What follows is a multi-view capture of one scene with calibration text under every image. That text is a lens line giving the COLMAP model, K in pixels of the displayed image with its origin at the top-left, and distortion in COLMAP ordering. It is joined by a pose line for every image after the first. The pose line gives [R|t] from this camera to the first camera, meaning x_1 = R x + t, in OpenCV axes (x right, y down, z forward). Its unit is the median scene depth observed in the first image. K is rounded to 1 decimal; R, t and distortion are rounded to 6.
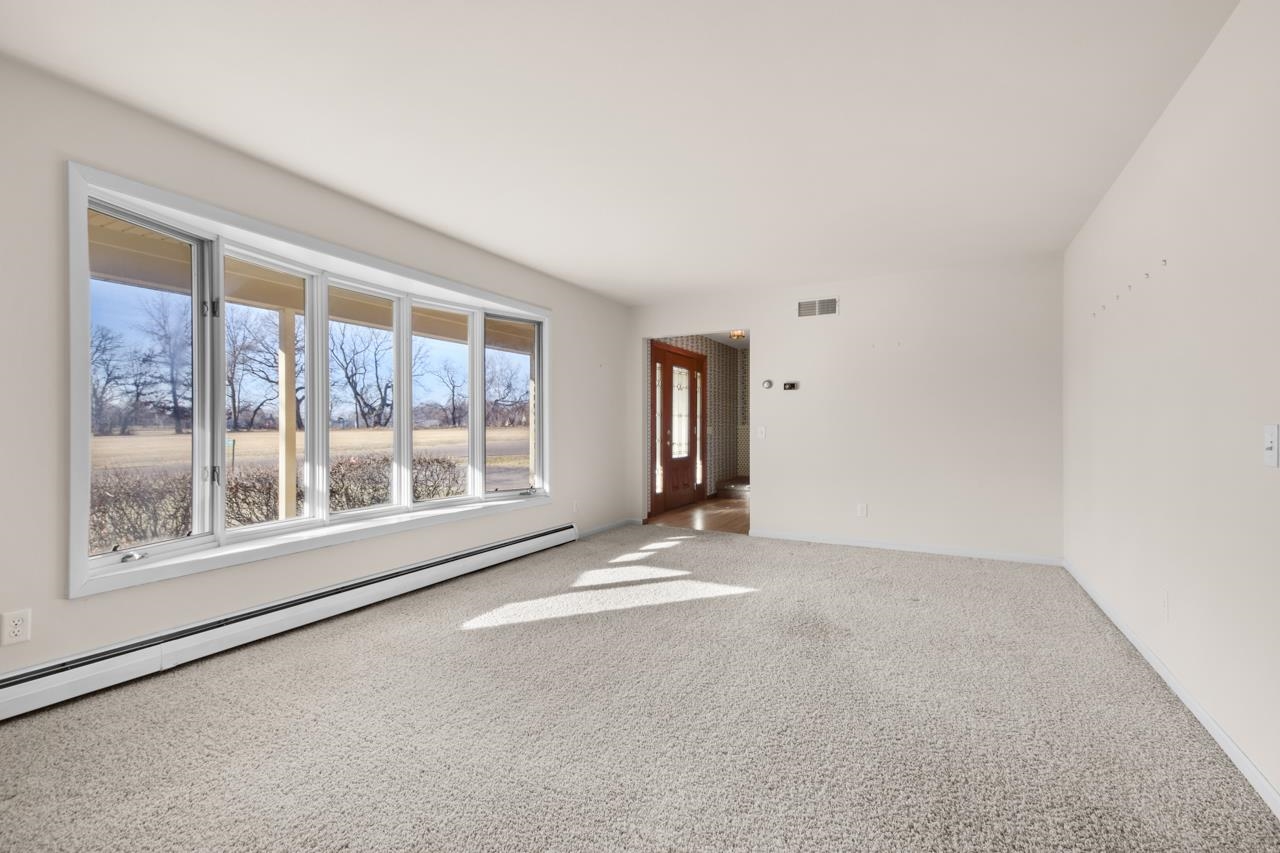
lens RADIAL K [[553.5, 0, 642.7], [0, 553.5, 425.3], [0, 0, 1]] dist [0.041099, -0.000003]
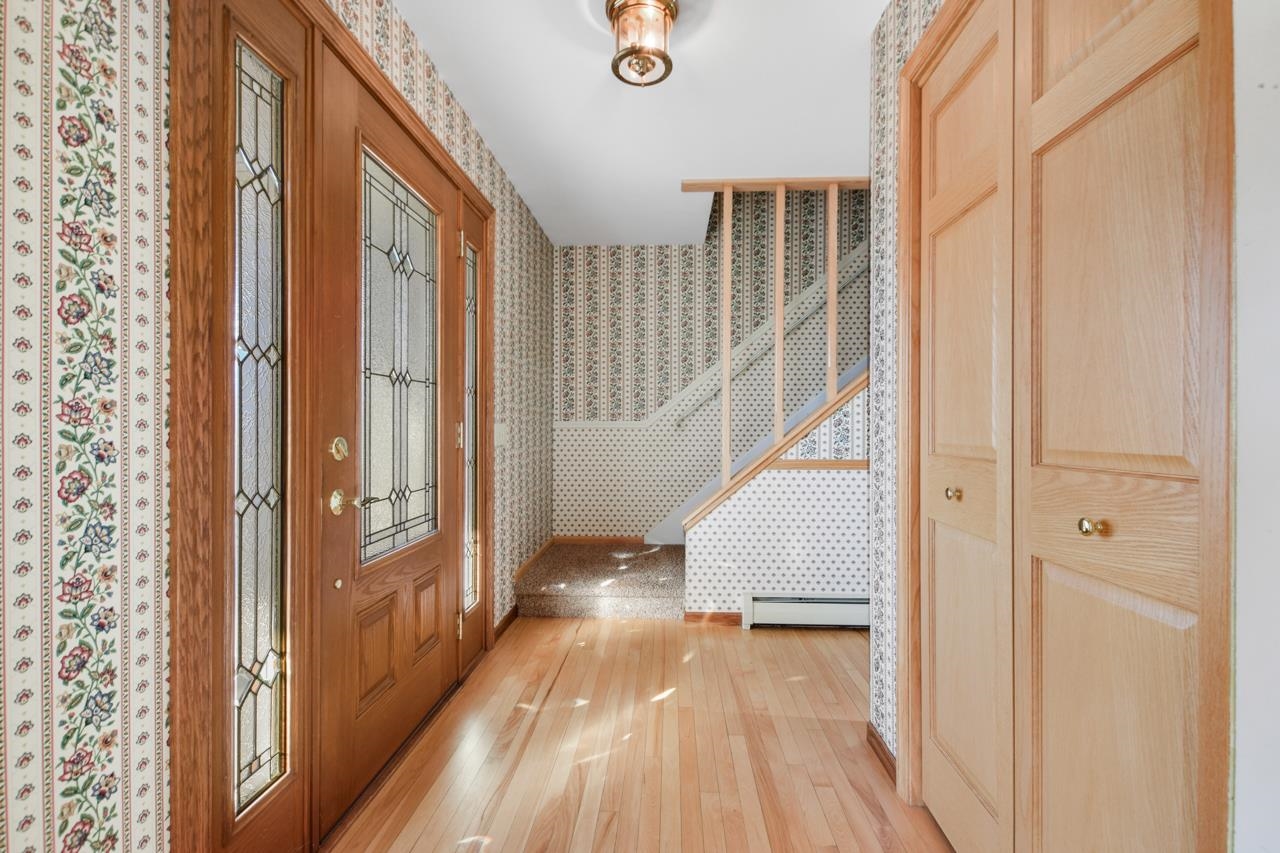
lens RADIAL K [[567.5, 0, 640.0], [0, 567.5, 426.5], [0, 0, 1]] dist [0.000718, 0.000035]
pose [[0.906858, 0.000005, 0.421436, 0.083470], [-0.002228, 0.999986, 0.004782, 0.003890], [-0.421430, -0.005276, 0.906846, 1.034501]]
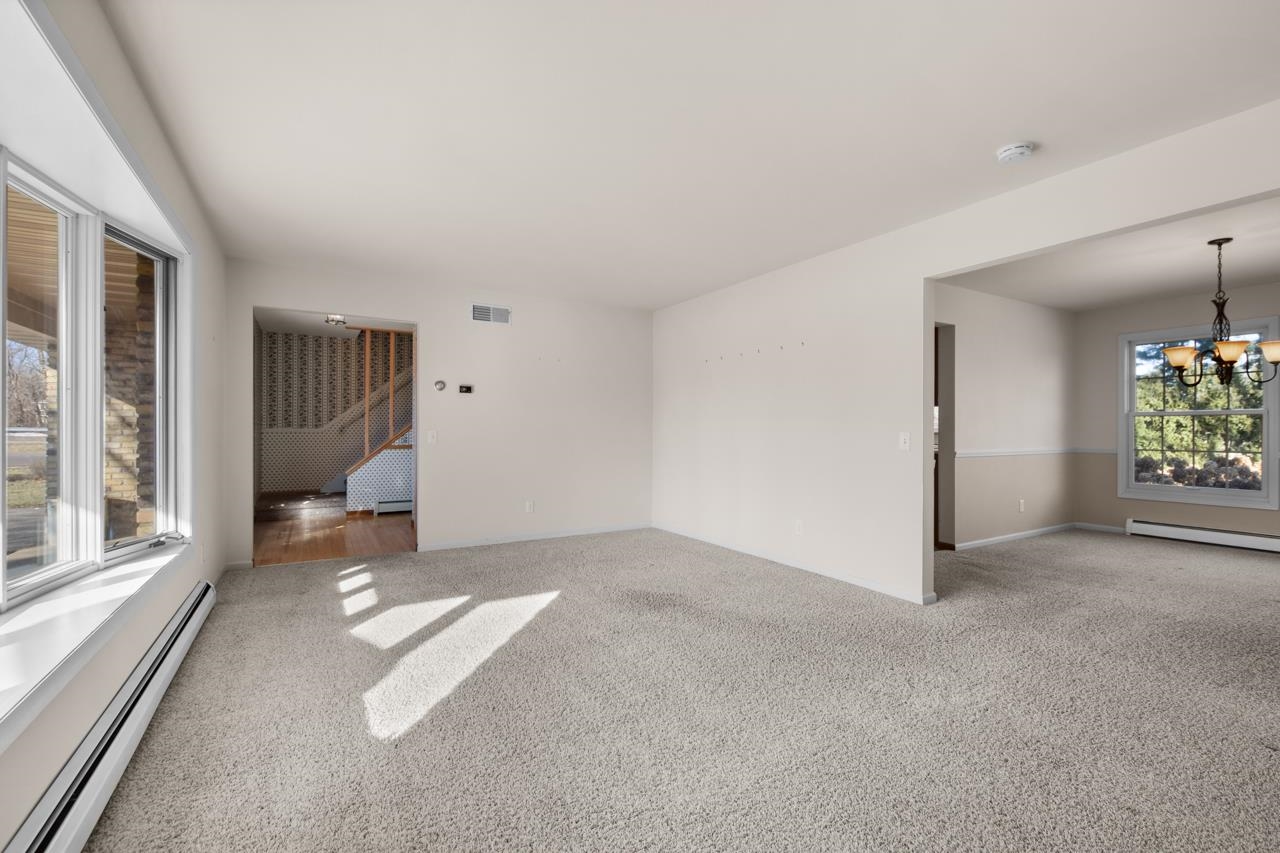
lens RADIAL K [[557.5, 0, 649.3], [0, 557.5, 433.9], [0, 0, 1]] dist [0.003020, 0.000199]
pose [[0.510409, -0.001164, 0.859931, -0.414846], [-0.007435, 0.999956, 0.005767, -0.000397], [-0.859900, -0.009337, 0.510378, 0.229050]]
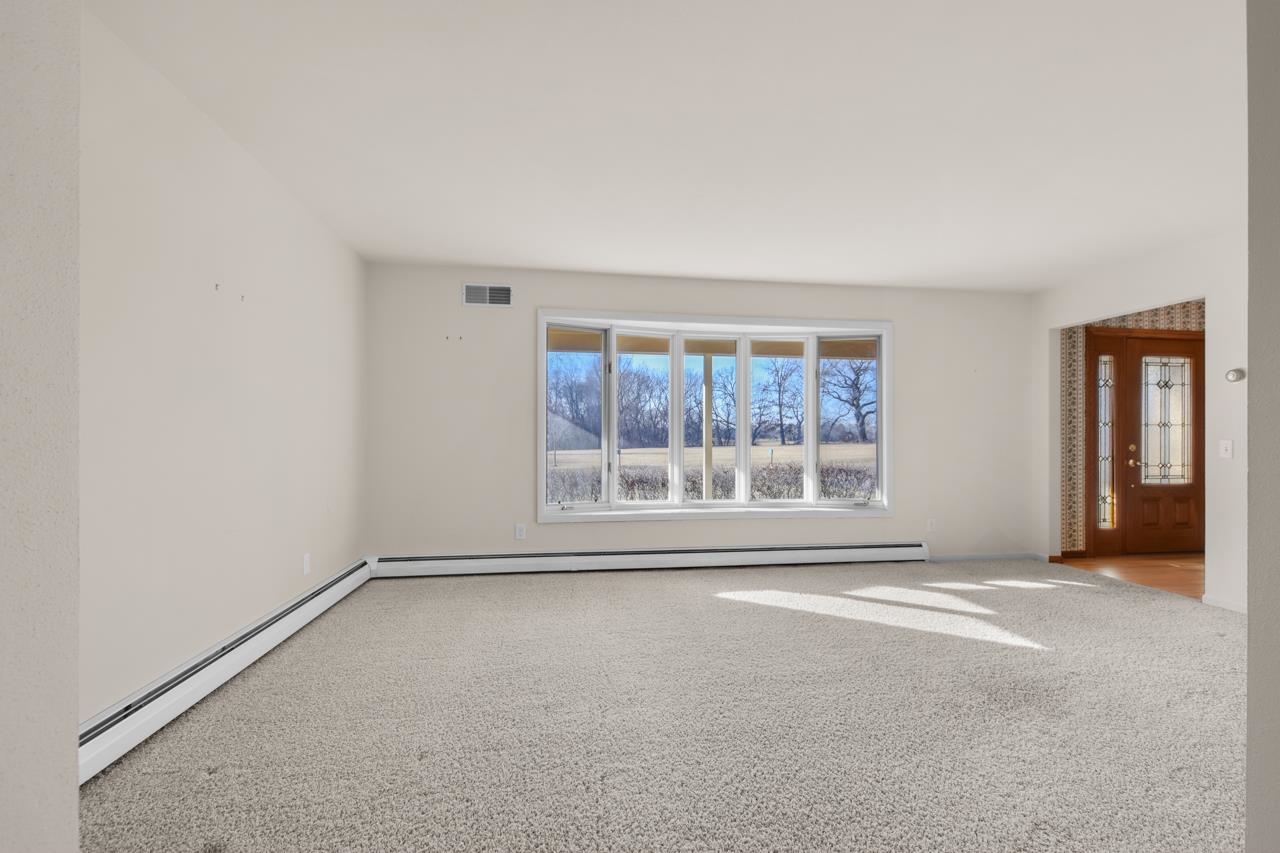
lens RADIAL K [[557.5, 0, 649.3], [0, 557.5, 433.9], [0, 0, 1]] dist [0.003020, 0.000199]
pose [[0.598687, -0.005431, -0.800965, 0.352113], [-0.000992, 0.999971, -0.007523, 0.000382], [0.800983, 0.005298, 0.598664, 0.058815]]
